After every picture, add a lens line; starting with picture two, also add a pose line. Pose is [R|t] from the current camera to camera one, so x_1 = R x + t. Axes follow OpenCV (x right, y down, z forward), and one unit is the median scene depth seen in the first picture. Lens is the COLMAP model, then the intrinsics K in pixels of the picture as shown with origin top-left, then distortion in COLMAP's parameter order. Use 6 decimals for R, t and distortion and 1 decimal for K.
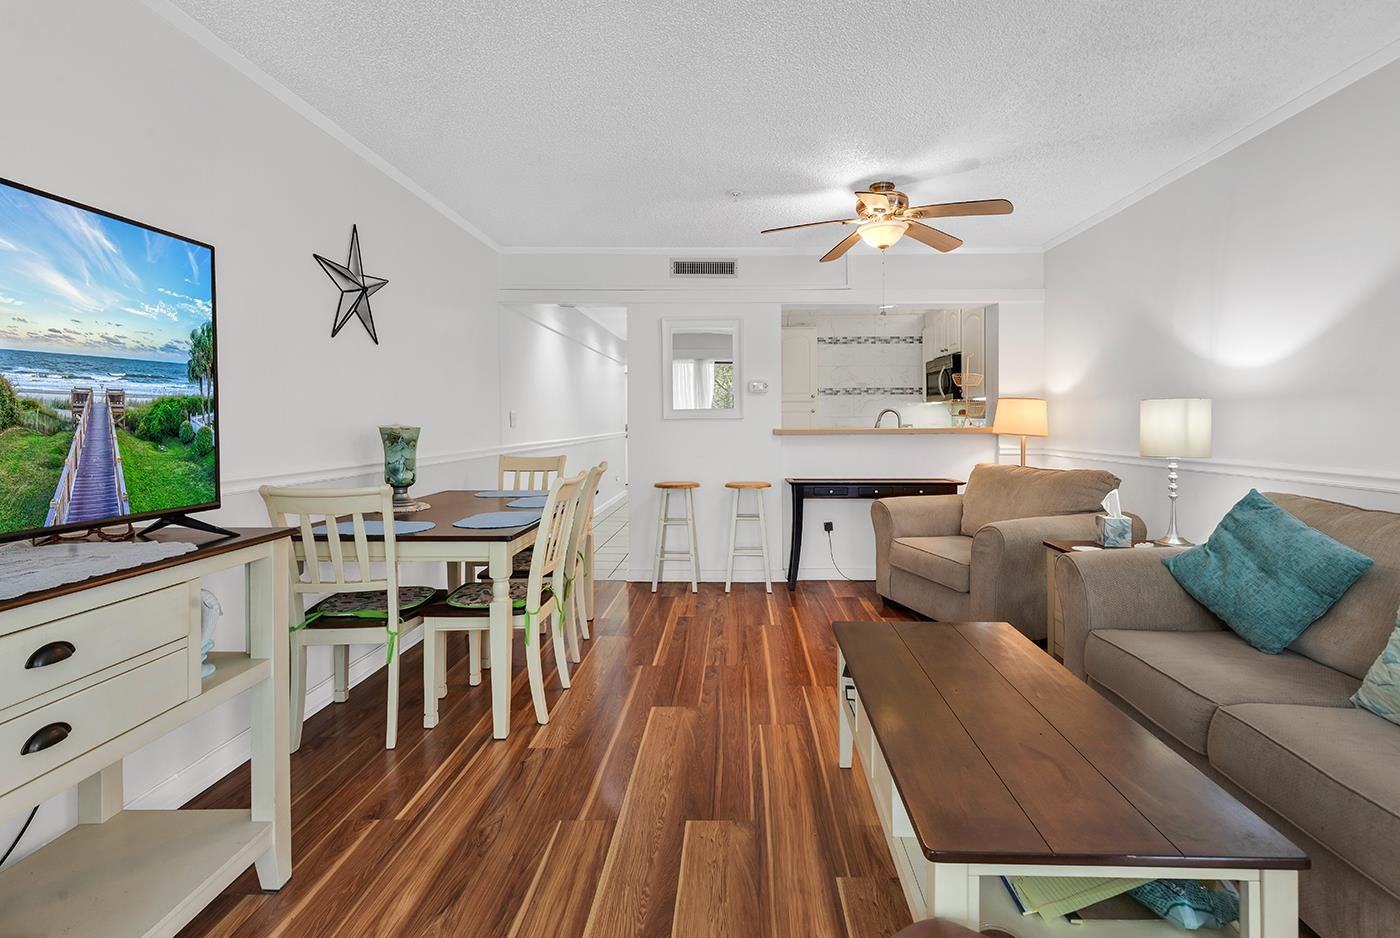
lens RADIAL K [[663.3, 0, 707.9], [0, 663.3, 418.4], [0, 0, 1]] dist [0.000756, -0.000511]
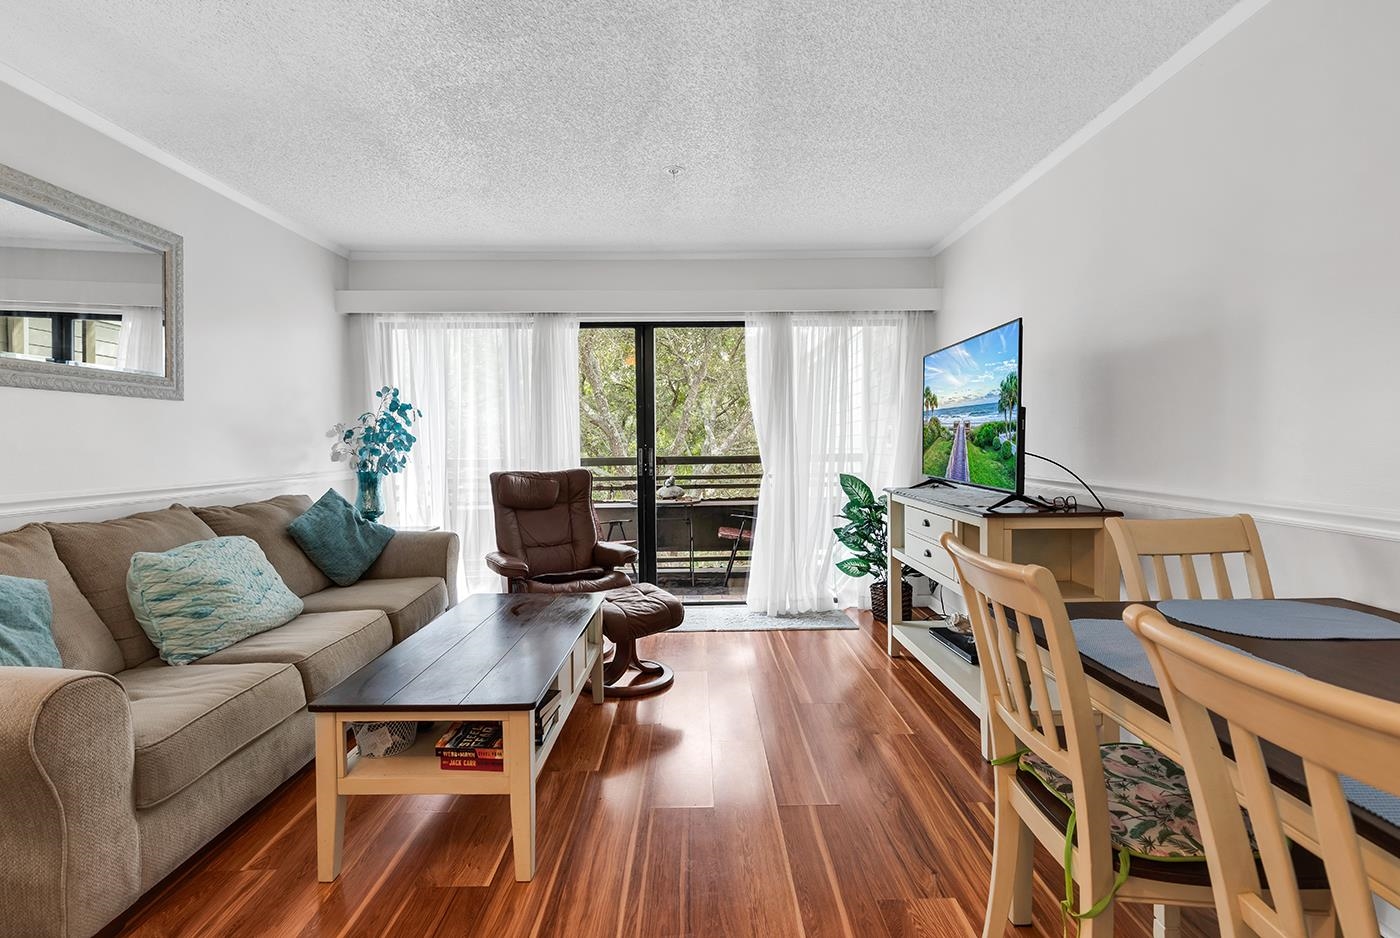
lens RADIAL K [[658.9, 0, 695.7], [0, 658.9, 428.0], [0, 0, 1]] dist [0.001516, -0.000343]
pose [[-0.999303, 0.009774, -0.036029, 0.017743], [0.009785, 0.999952, -0.000124, -0.012036], [0.036026, -0.000476, -0.999351, 1.257712]]
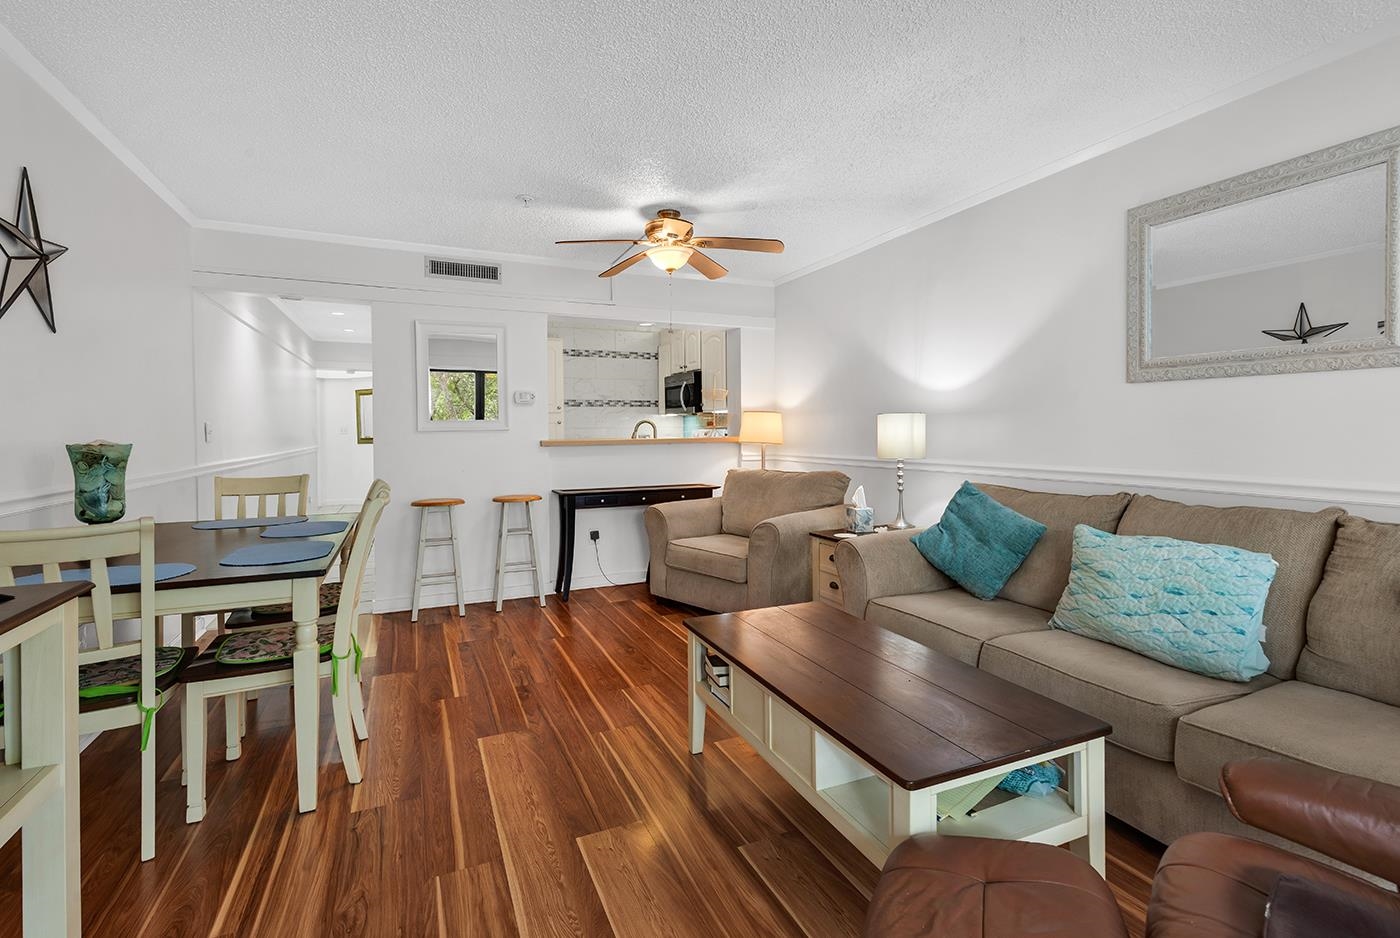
lens RADIAL K [[658.9, 0, 695.7], [0, 658.9, 428.0], [0, 0, 1]] dist [0.001516, -0.000343]
pose [[0.901250, -0.003206, 0.433287, -0.178135], [0.004248, 0.999990, -0.001437, -0.000678], [-0.433278, 0.003136, 0.901255, 0.023132]]
